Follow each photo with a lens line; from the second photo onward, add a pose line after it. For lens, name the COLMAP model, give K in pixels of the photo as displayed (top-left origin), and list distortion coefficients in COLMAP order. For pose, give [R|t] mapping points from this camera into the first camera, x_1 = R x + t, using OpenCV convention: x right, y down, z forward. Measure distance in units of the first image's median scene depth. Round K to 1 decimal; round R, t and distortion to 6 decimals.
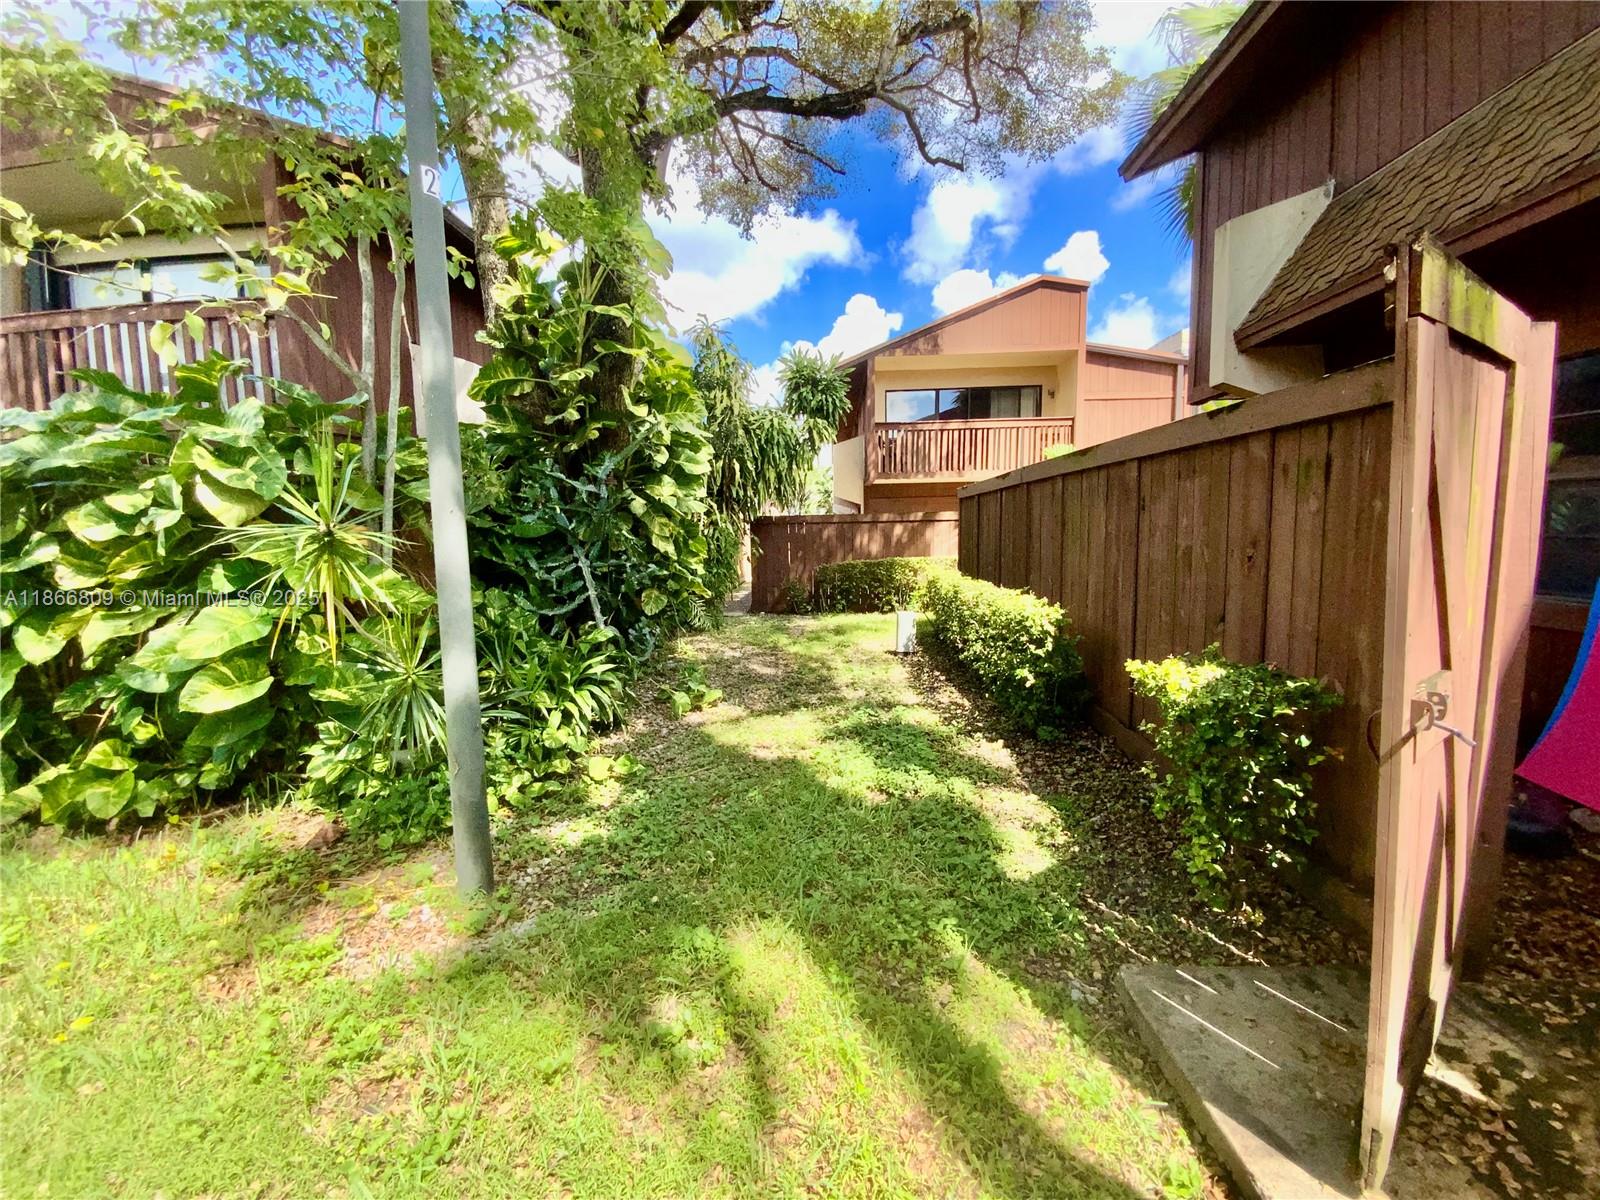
lens RADIAL K [[648.7, 0, 790.1], [0, 648.7, 598.8], [0, 0, 1]] dist [-0.000773, -0.004986]
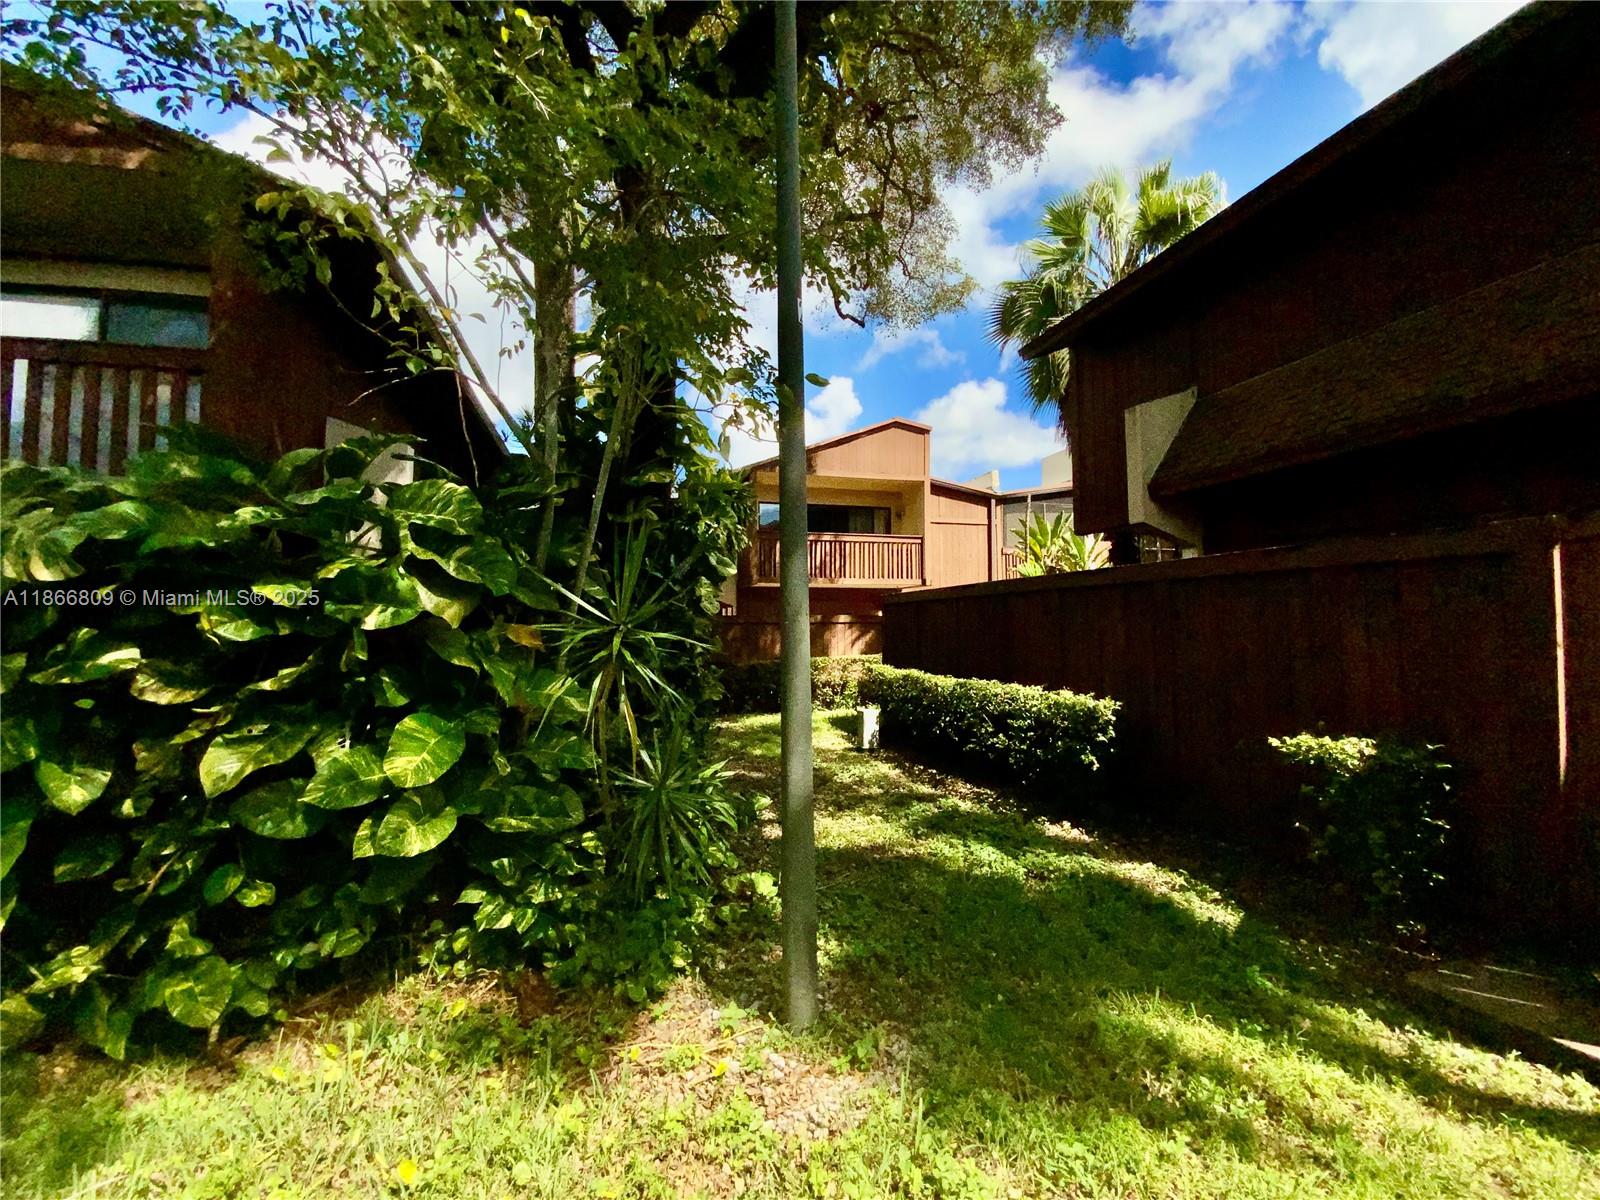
lens RADIAL K [[648.7, 0, 787.6], [0, 648.7, 604.5], [0, 0, 1]] dist [-0.000773, -0.004986]
pose [[0.948524, 0.021145, 0.315999, -0.616557], [0.025927, 0.989235, -0.144021, -0.003919], [-0.315642, 0.144800, 0.937765, 0.047426]]
